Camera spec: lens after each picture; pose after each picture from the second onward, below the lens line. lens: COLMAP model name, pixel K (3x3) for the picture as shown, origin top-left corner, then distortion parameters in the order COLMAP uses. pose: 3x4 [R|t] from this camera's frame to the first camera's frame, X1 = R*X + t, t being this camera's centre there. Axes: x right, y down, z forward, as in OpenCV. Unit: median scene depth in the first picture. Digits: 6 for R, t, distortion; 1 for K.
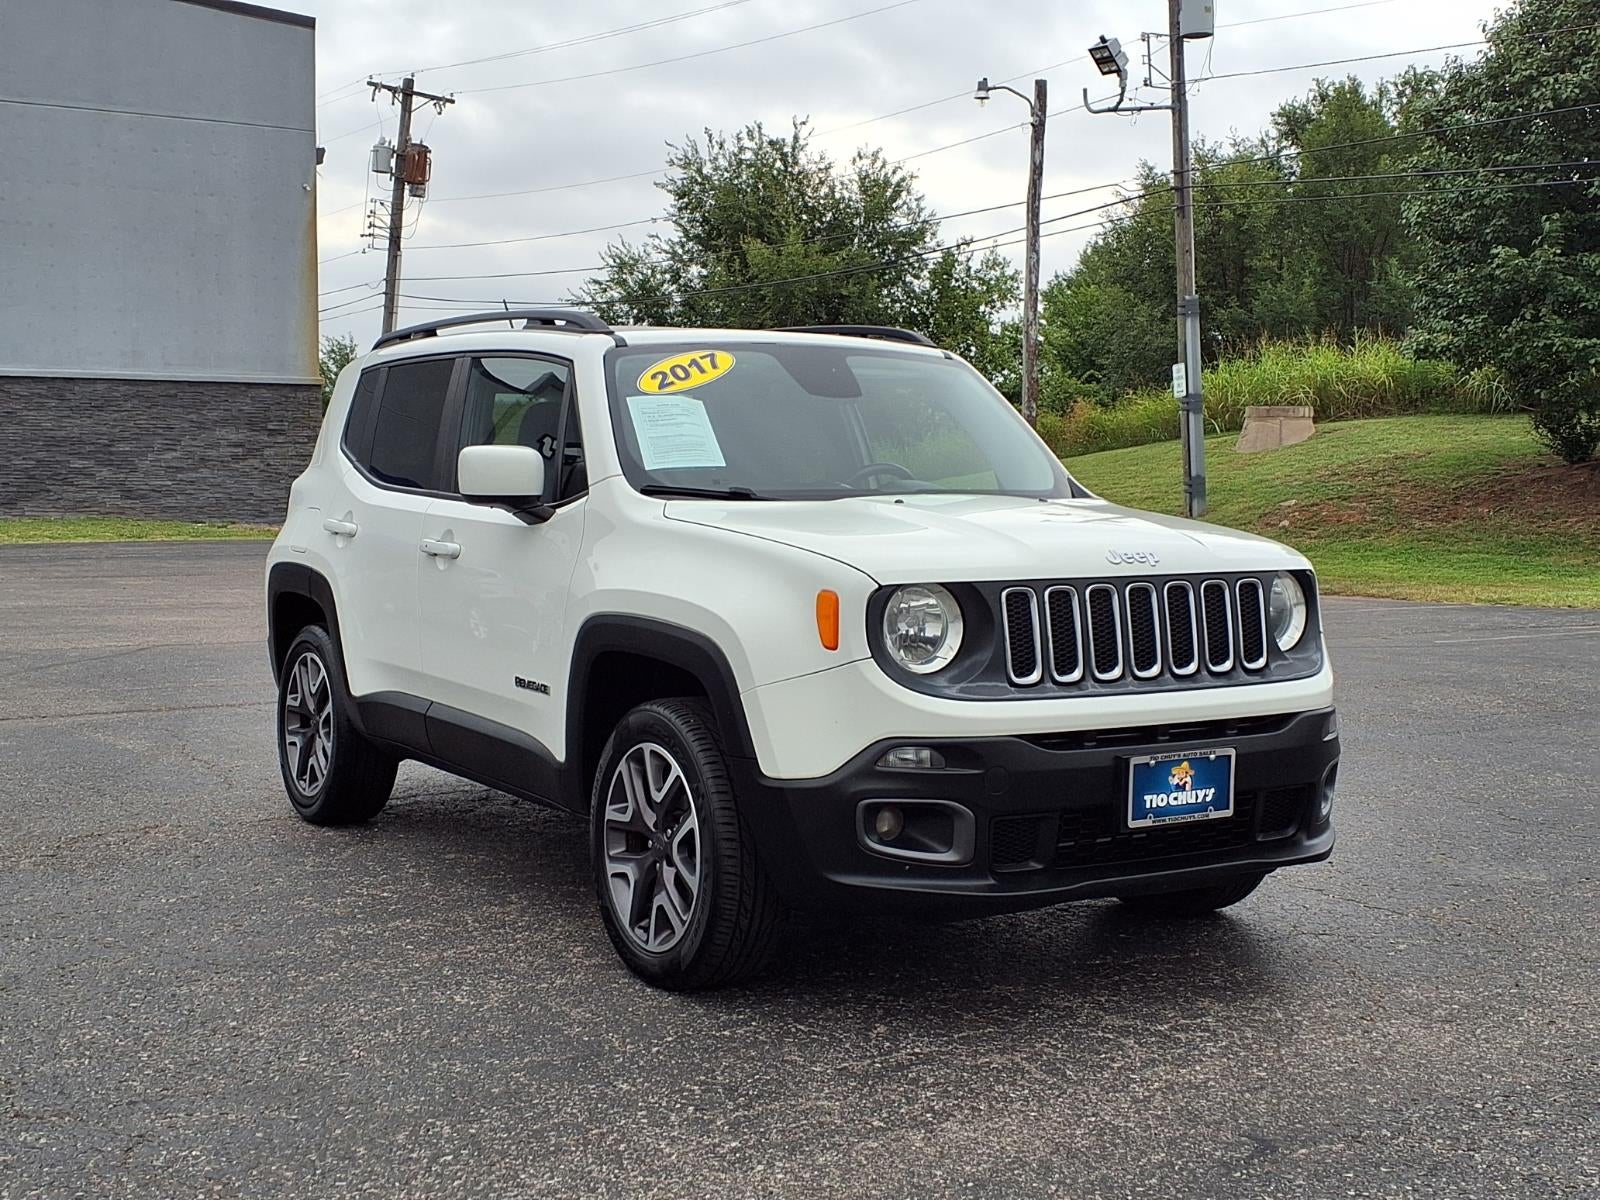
lens RADIAL K [[2001.1, 0, 810.4], [0, 2001.1, 593.7], [0, 0, 1]] dist [0.222644, -0.653241]
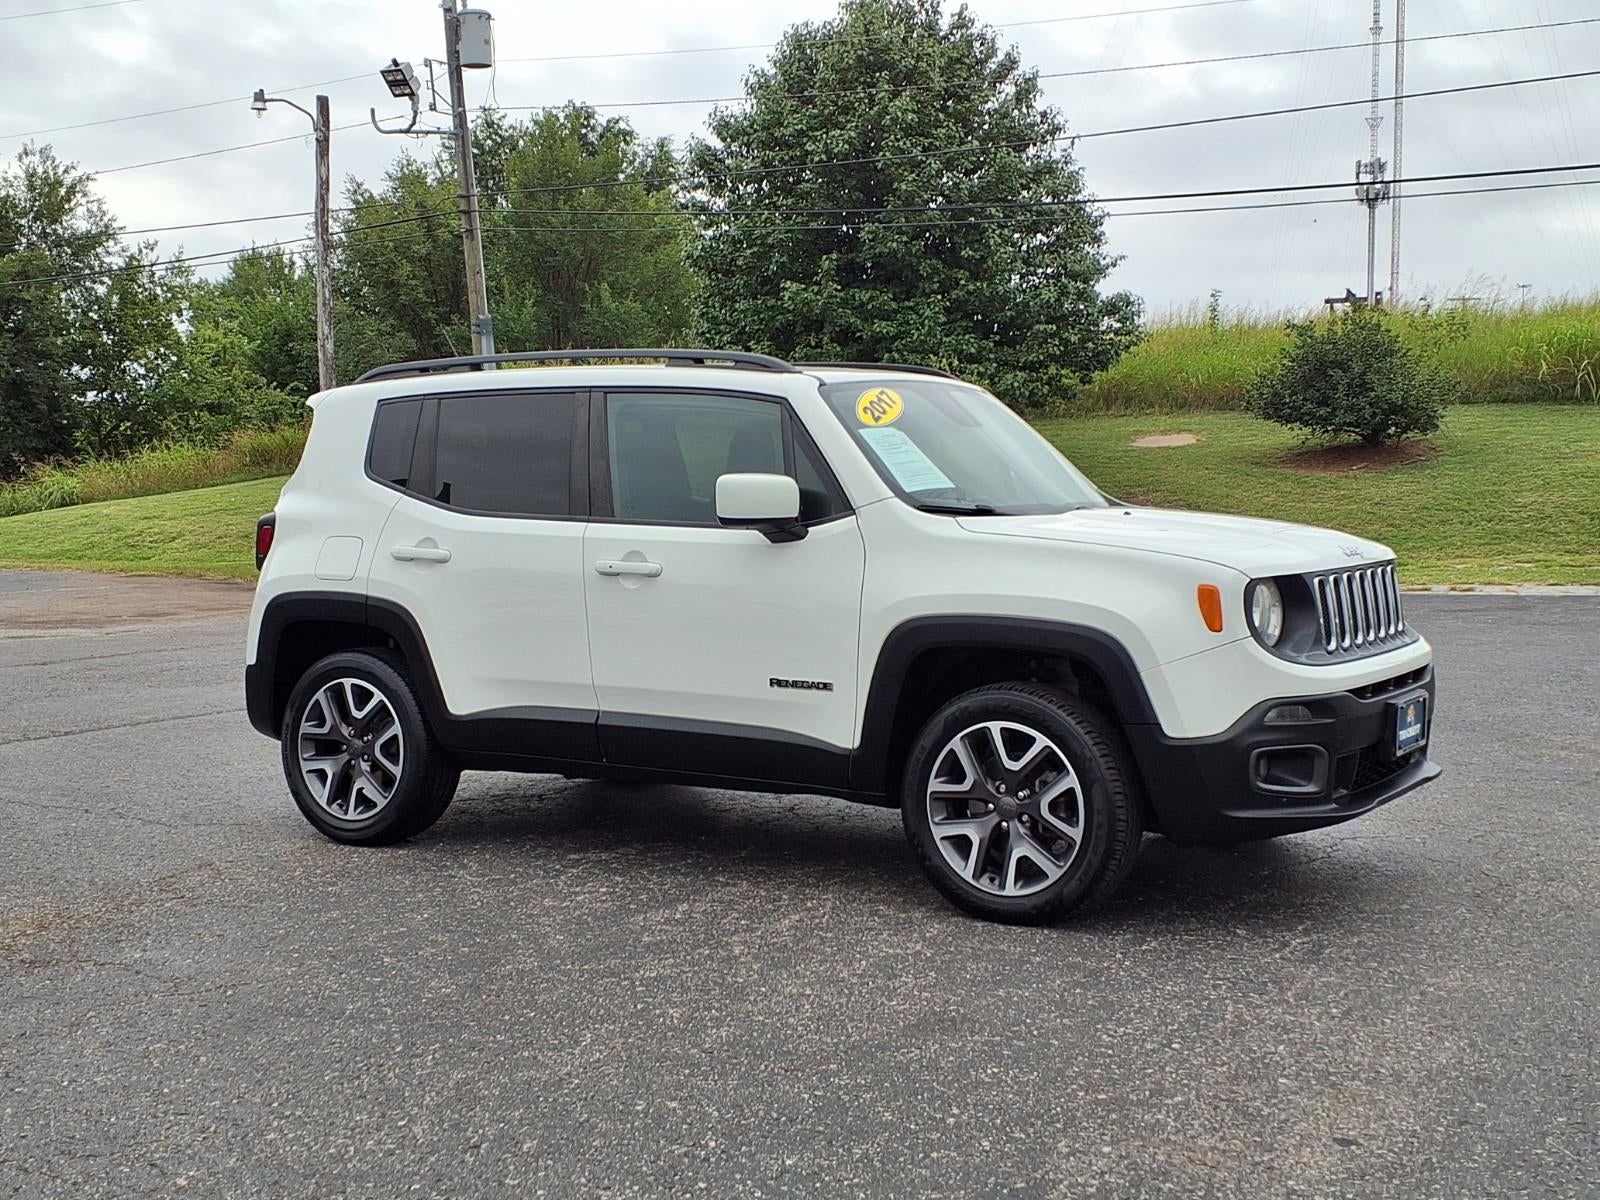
lens RADIAL K [[2001.7, 0, 800.0], [0, 2001.7, 600.0], [0, 0, 1]] dist [0.199484, -0.662360]
pose [[0.895808, -0.043448, 0.442313, -0.154419], [0.044202, 0.998986, 0.008608, -0.002845], [-0.442238, 0.011840, 0.896820, -0.003022]]
